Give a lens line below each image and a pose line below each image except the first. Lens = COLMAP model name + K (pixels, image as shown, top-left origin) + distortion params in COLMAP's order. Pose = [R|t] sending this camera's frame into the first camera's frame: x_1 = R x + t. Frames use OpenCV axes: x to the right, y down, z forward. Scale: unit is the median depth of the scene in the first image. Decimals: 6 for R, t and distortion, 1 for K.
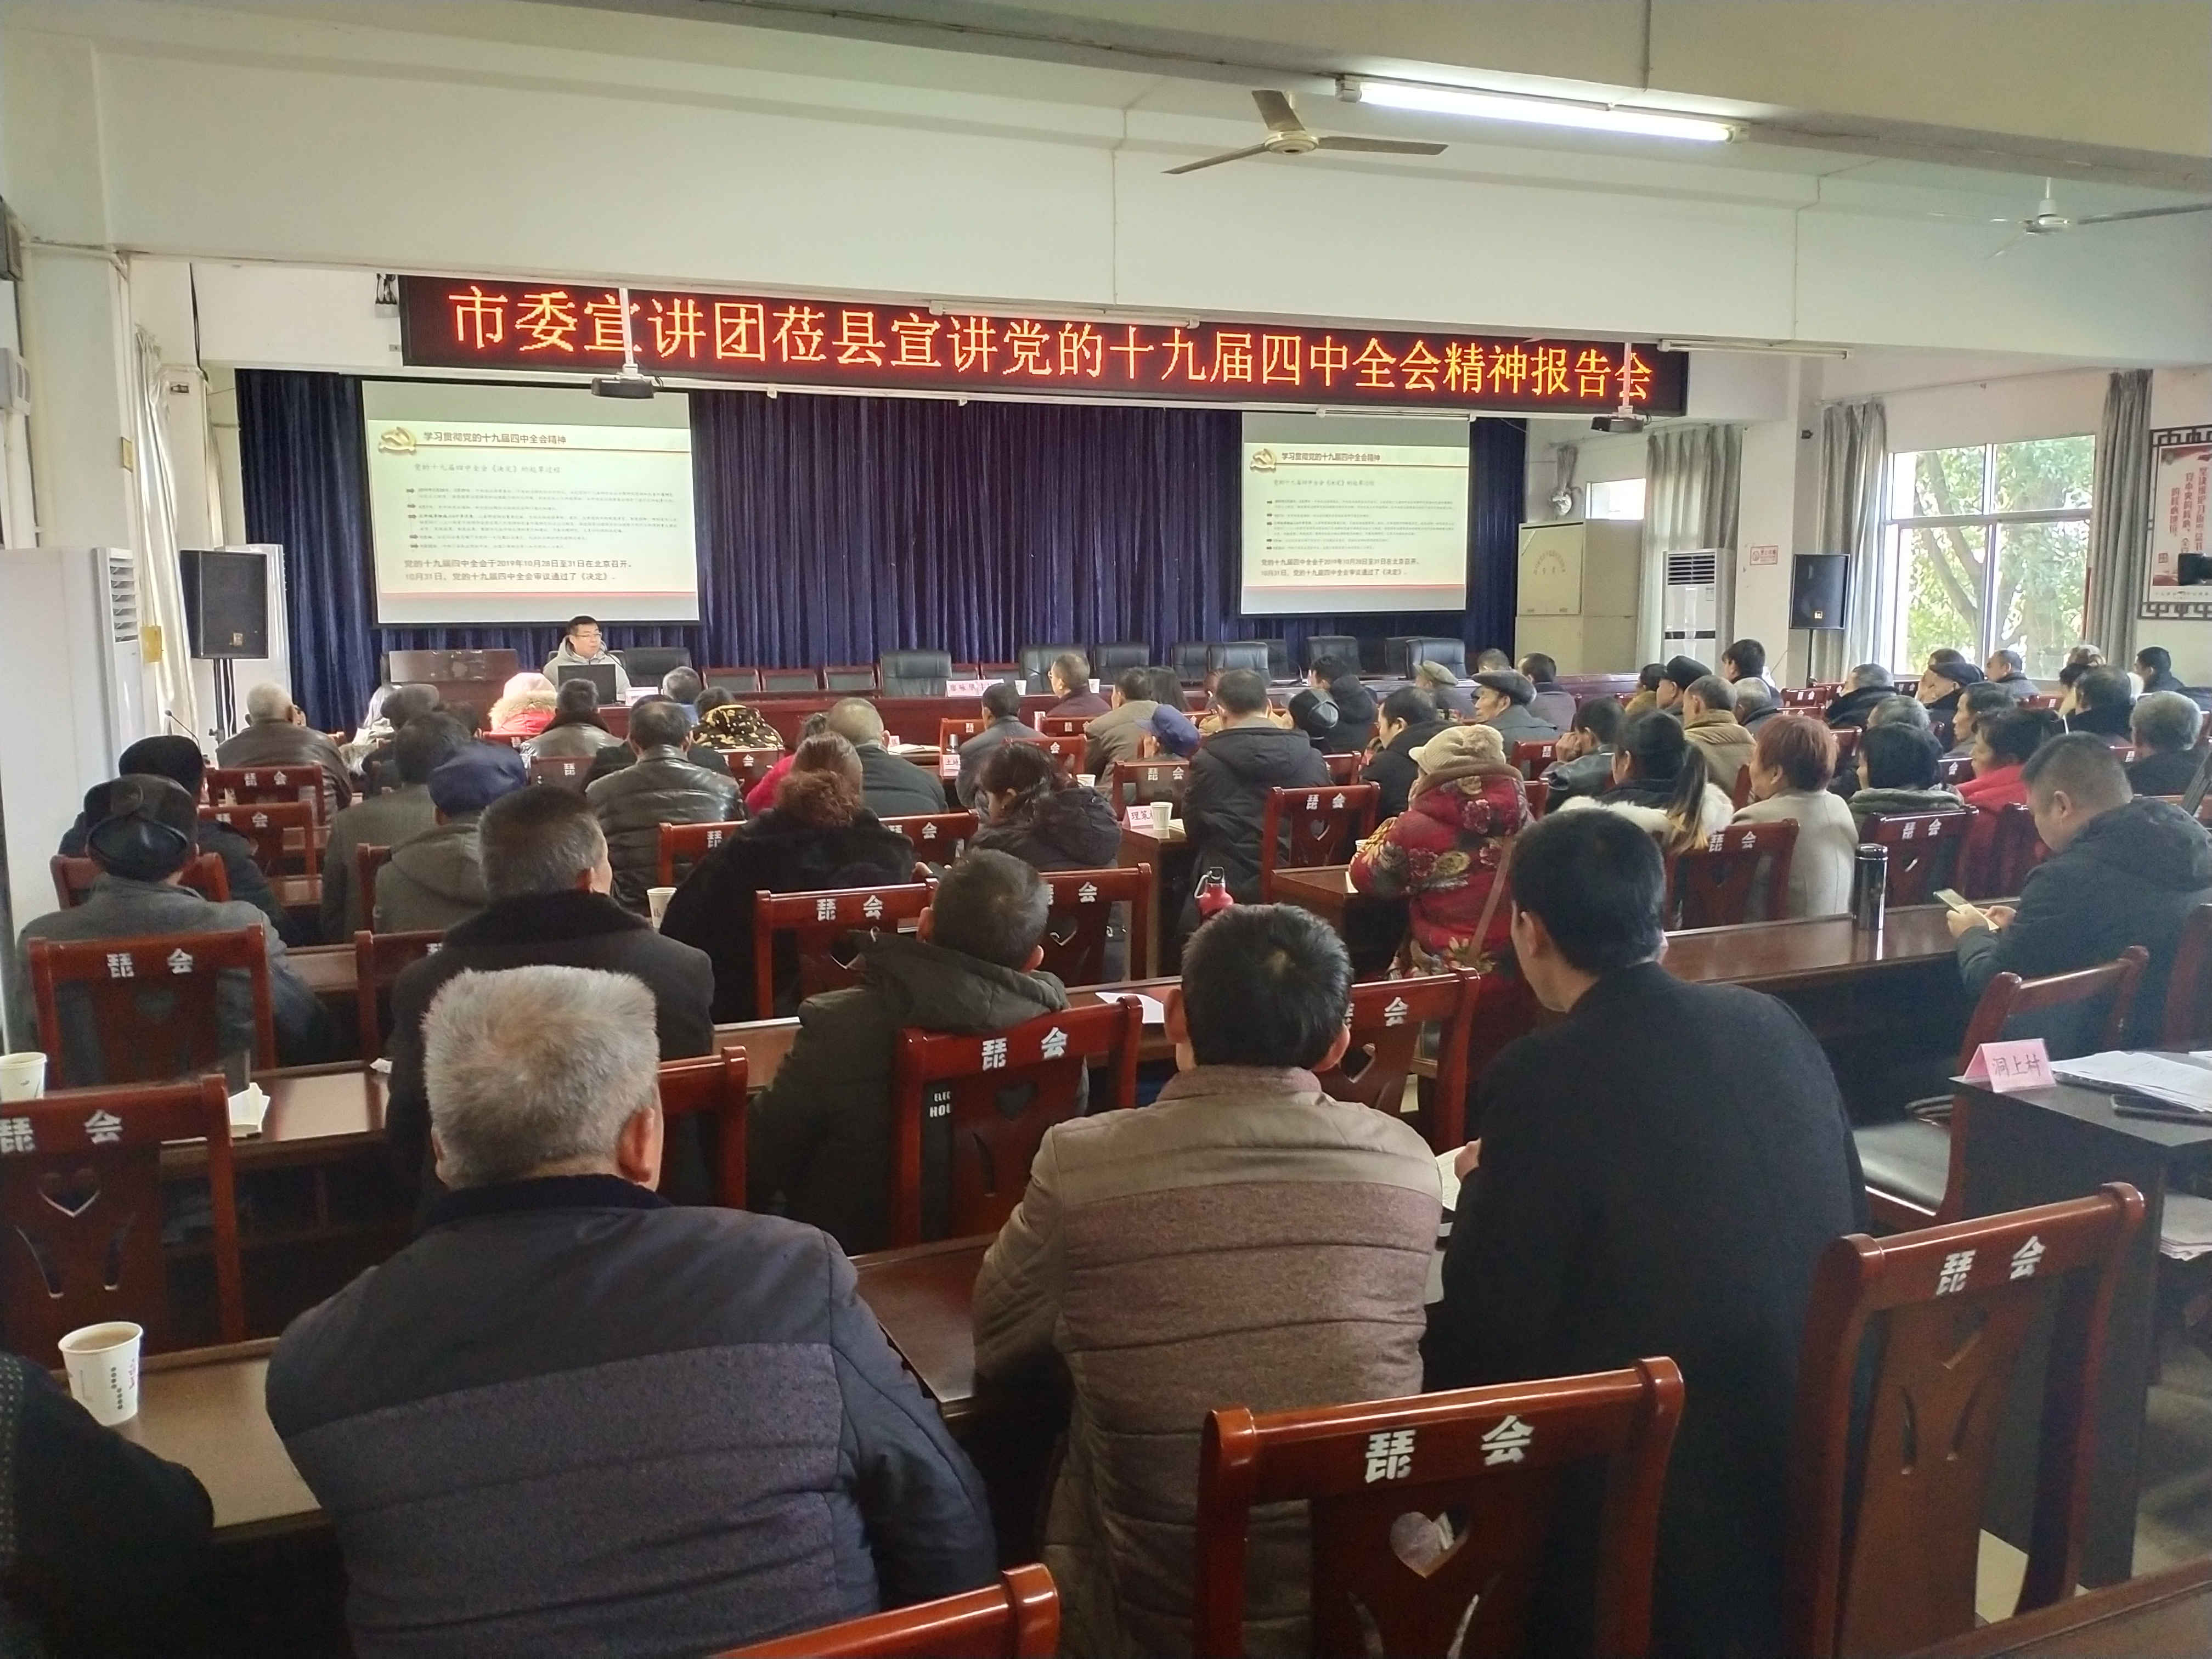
lens RADIAL K [[1733.0, 0, 1115.5], [0, 1733.0, 836.1], [0, 0, 1]] dist [0.008895, -0.049342]
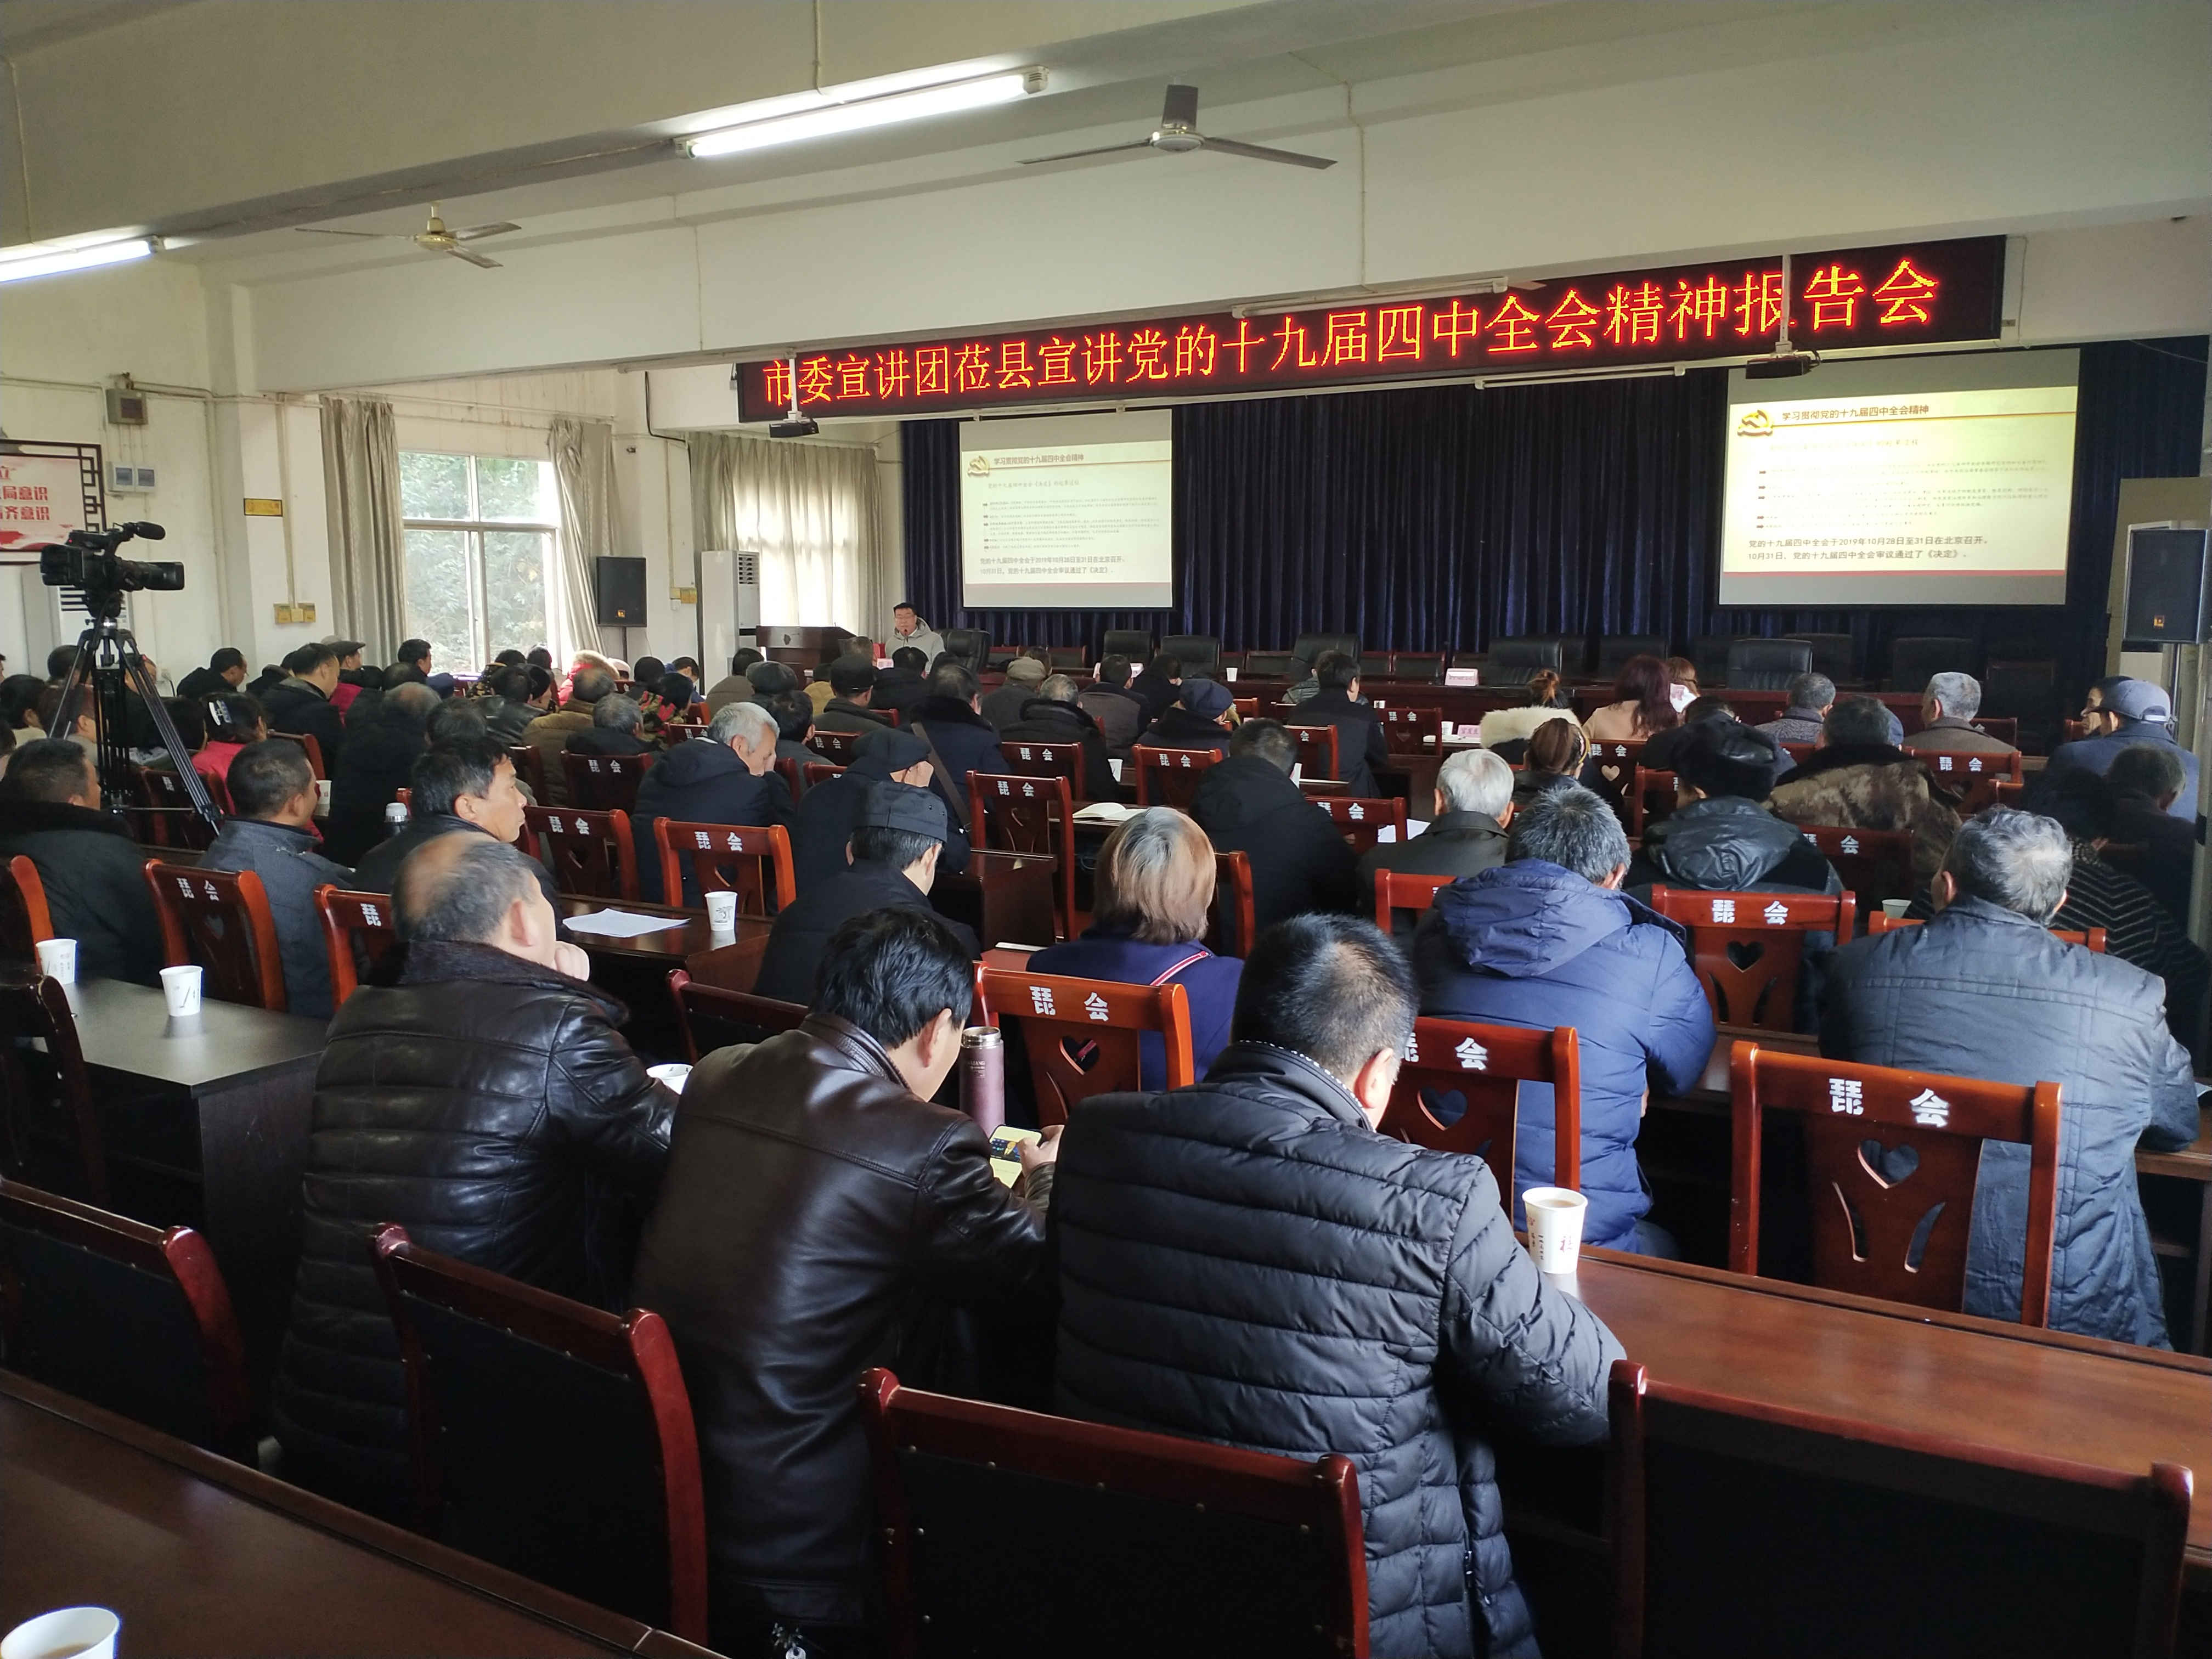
lens RADIAL K [[1733.0, 0, 1106.3], [0, 1733.0, 839.4], [0, 0, 1]] dist [0.008895, -0.049342]
pose [[0.610979, 0.118692, -0.782698, 0.729010], [-0.106050, 0.992056, 0.067657, -0.051393], [0.784511, 0.041668, 0.618713, 0.304715]]
